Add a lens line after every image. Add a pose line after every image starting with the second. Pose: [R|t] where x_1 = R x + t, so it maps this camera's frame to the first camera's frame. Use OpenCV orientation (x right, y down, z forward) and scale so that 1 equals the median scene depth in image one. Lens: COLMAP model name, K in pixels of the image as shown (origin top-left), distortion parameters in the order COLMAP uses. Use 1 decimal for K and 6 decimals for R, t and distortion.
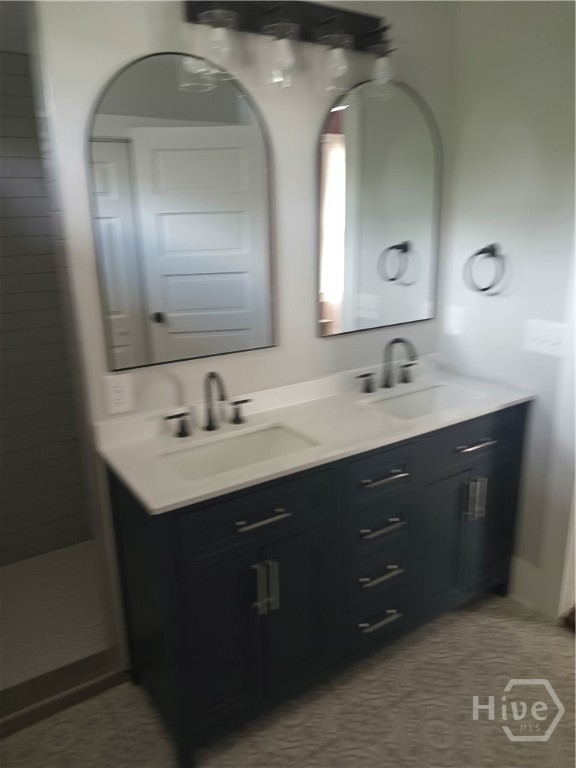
lens RADIAL K [[574.7, 0, 288.0], [0, 574.7, 384.0], [0, 0, 1]] dist [-0.006178, -0.006379]
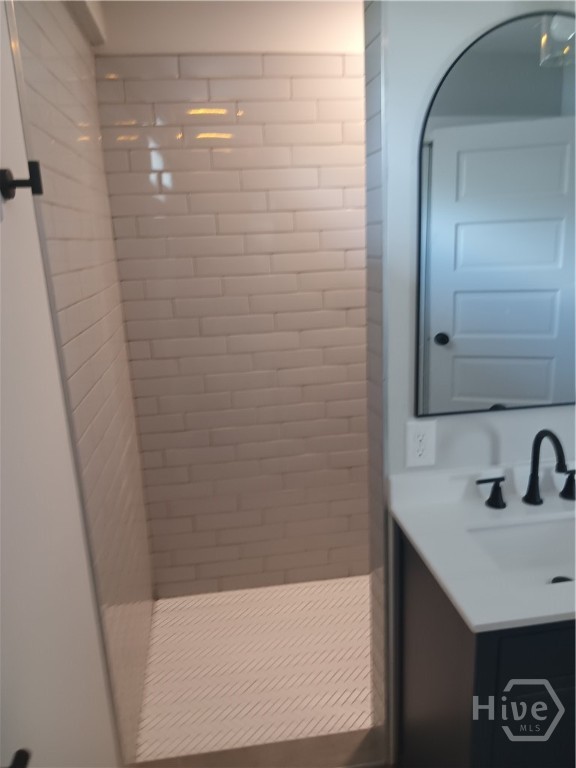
lens RADIAL K [[569.4, 0, 286.1], [0, 569.4, 379.8], [0, 0, 1]] dist [0.045716, -0.089236]
pose [[0.901811, 0.087705, -0.423138, -0.126927], [-0.098425, 0.995138, -0.003504, -0.050294], [0.420773, 0.044808, 0.906059, 0.169214]]
